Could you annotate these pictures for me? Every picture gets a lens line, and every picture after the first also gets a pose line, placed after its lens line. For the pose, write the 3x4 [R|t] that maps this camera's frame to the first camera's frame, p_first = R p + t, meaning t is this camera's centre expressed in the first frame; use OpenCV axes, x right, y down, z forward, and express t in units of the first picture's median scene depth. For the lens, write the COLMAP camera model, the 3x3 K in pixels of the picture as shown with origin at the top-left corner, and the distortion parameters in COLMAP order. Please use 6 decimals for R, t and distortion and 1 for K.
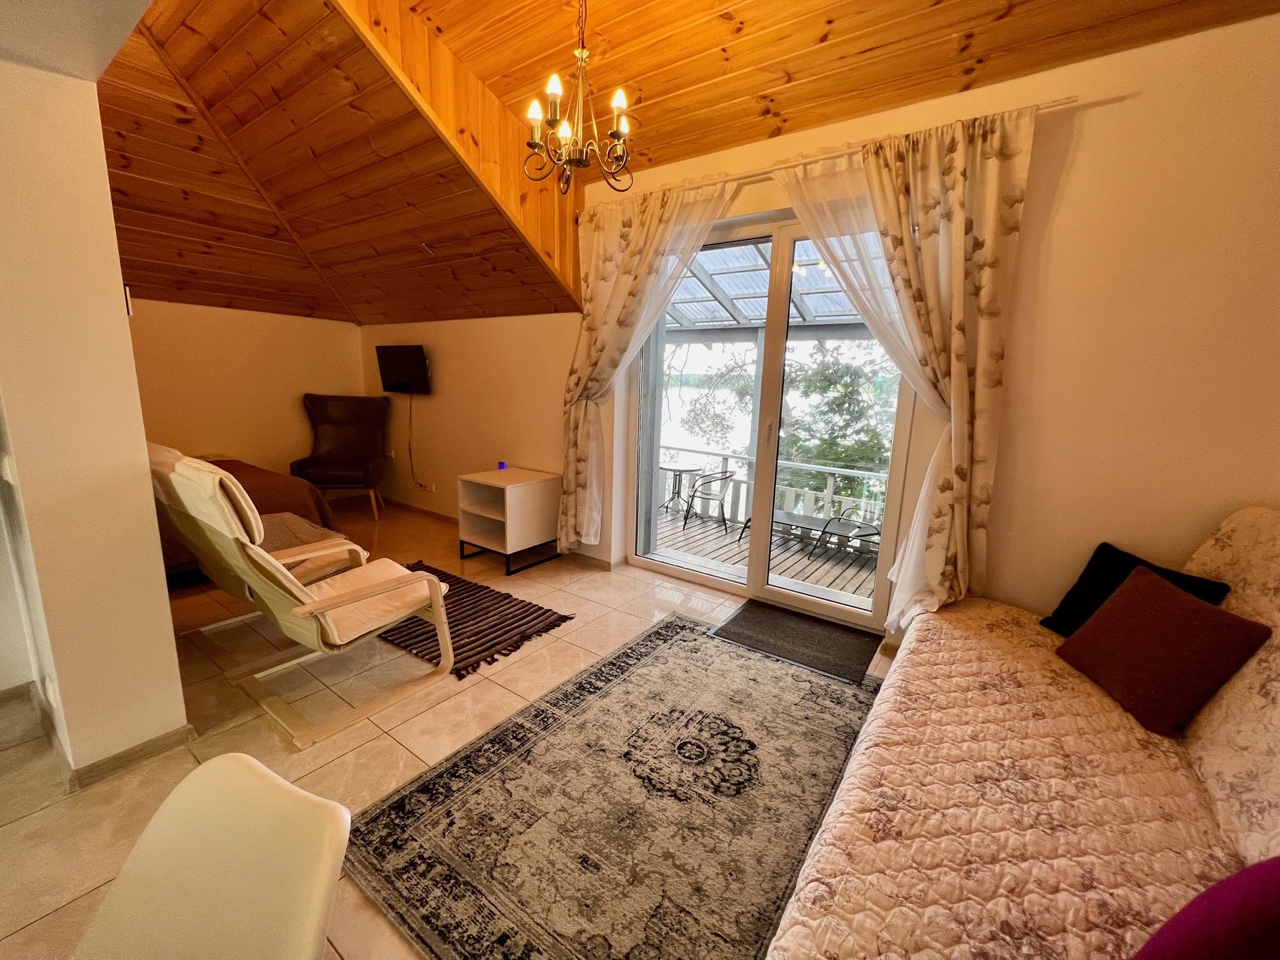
lens RADIAL K [[513.9, 0, 634.6], [0, 513.9, 476.7], [0, 0, 1]] dist [-0.001357, 0.000174]
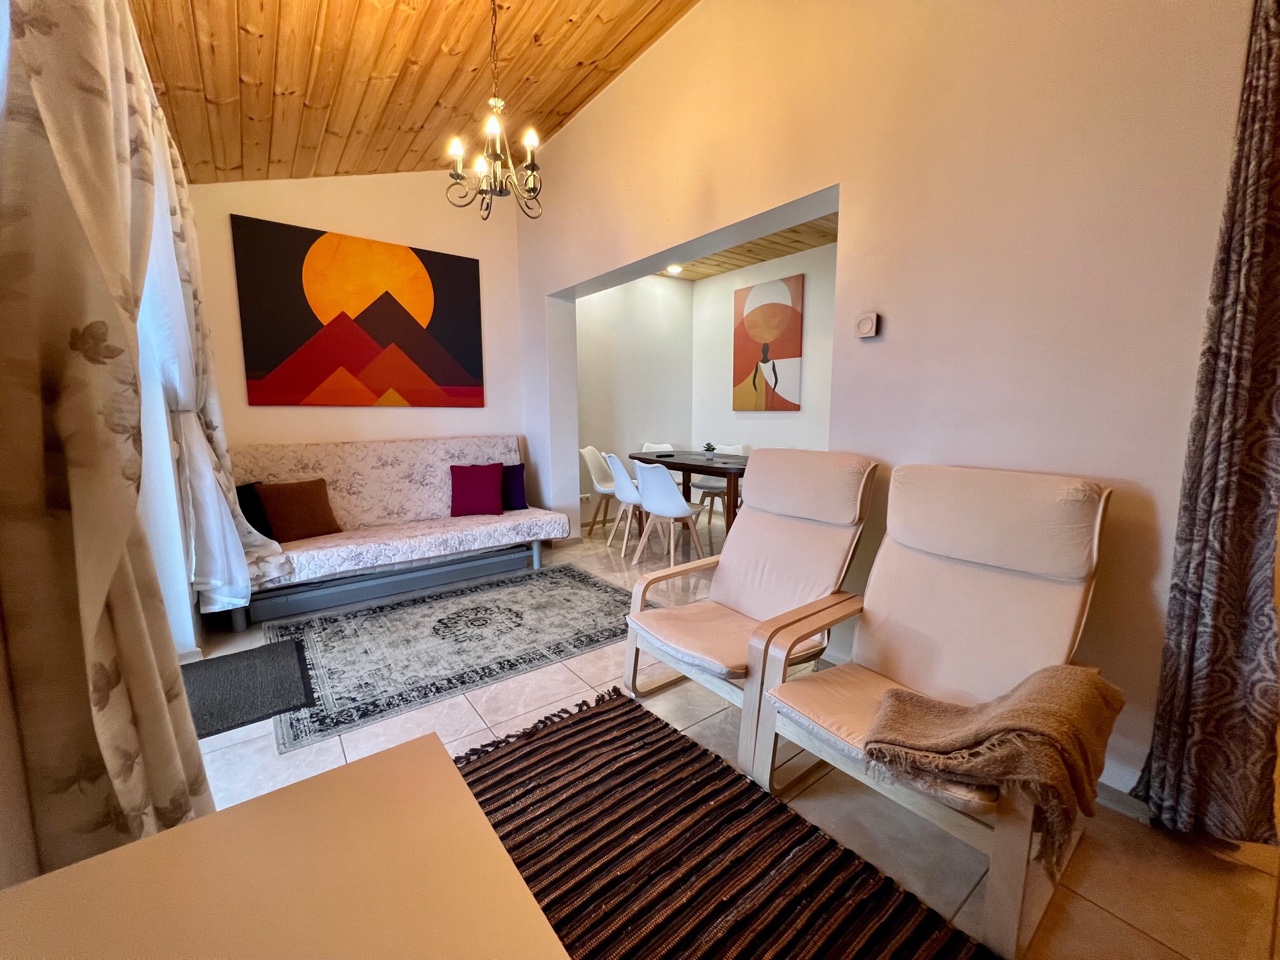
lens RADIAL K [[513.9, 0, 636.7], [0, 513.9, 475.6], [0, 0, 1]] dist [-0.001357, 0.000174]
pose [[-0.953363, -0.069004, 0.293831, -0.724366], [0.027315, 0.949794, 0.311680, -0.339000], [-0.300587, 0.305171, -0.903614, 1.997856]]
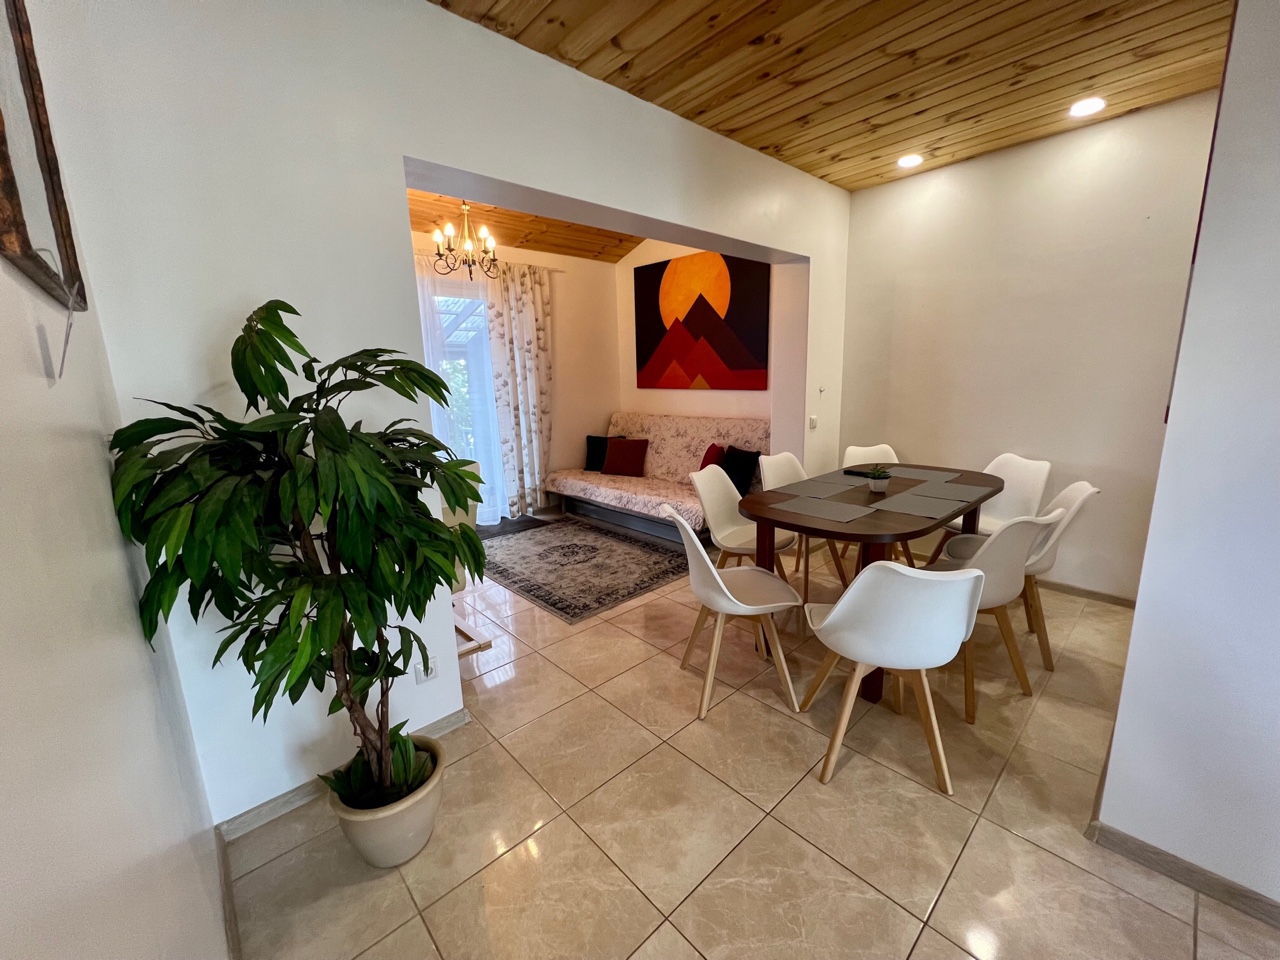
lens RADIAL K [[513.9, 0, 640.8], [0, 513.9, 476.5], [0, 0, 1]] dist [-0.001357, 0.000174]
pose [[0.197819, -0.230119, 0.952845, -1.709267], [0.213811, 0.958778, 0.187162, -0.112841], [-0.956636, 0.166704, 0.238866, 0.129651]]
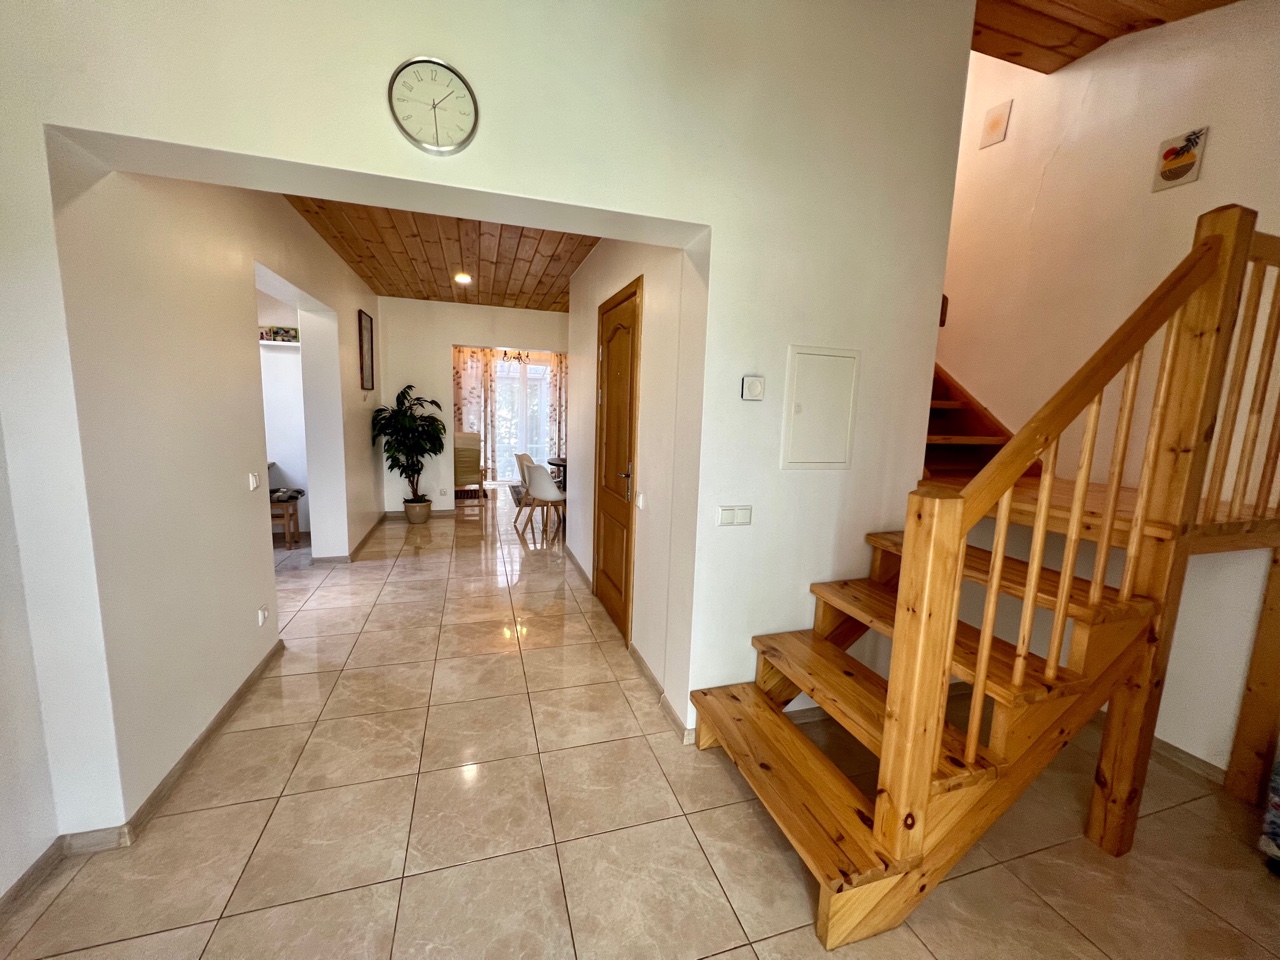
lens RADIAL K [[513.9, 0, 636.6], [0, 513.9, 476.7], [0, 0, 1]] dist [-0.001357, 0.000174]
pose [[0.600119, -0.120328, 0.790809, -2.751900], [0.131476, 0.990013, 0.050866, 0.240740], [-0.789032, 0.073447, 0.609946, -2.116180]]
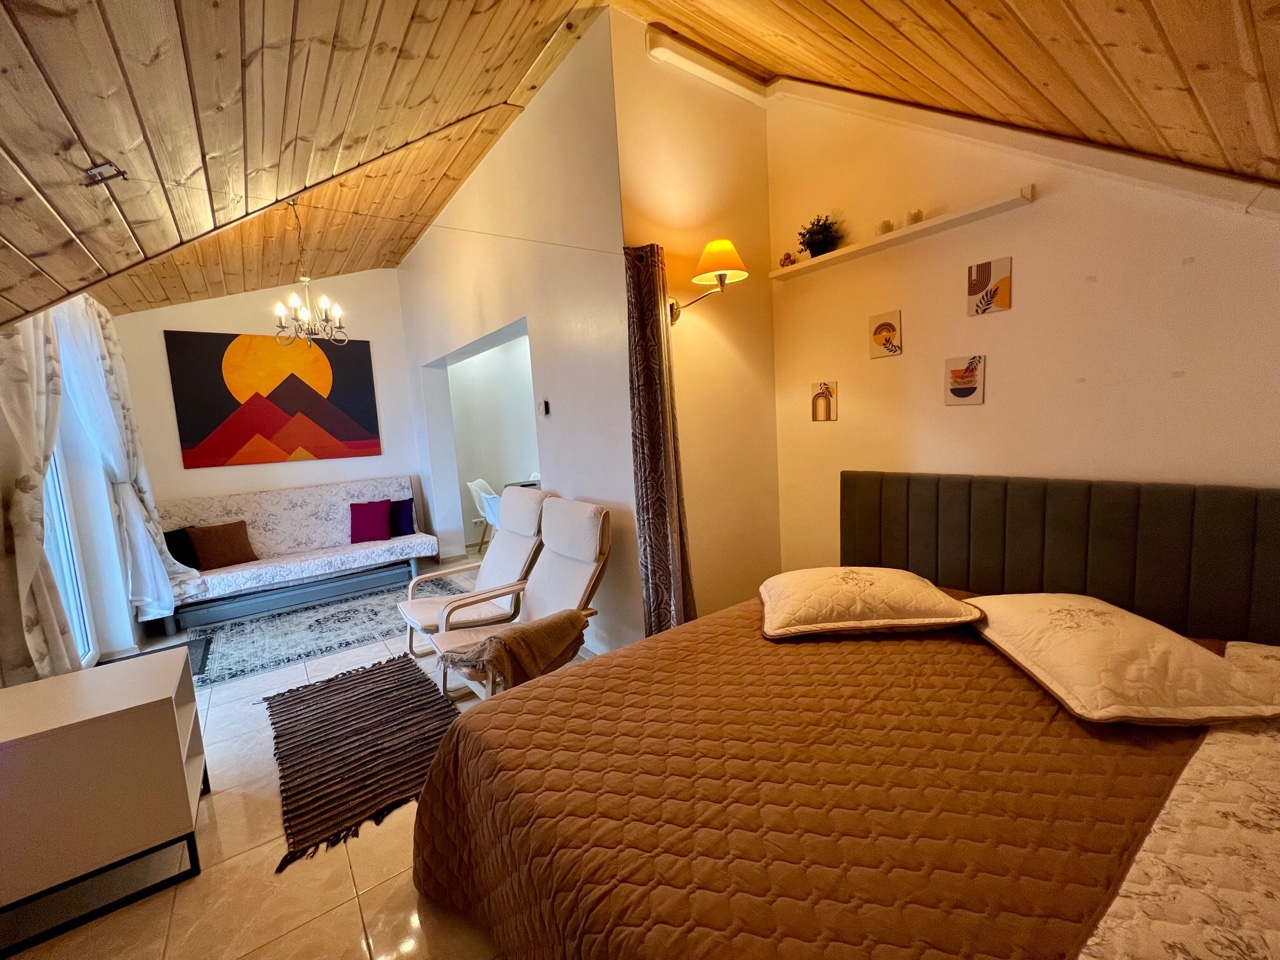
lens RADIAL K [[513.9, 0, 638.3], [0, 513.9, 475.8], [0, 0, 1]] dist [-0.001357, 0.000174]
pose [[-0.953700, -0.006717, 0.300686, -1.607469], [0.083369, 0.954670, 0.285752, -0.522794], [-0.288975, 0.297589, -0.909909, 2.278095]]
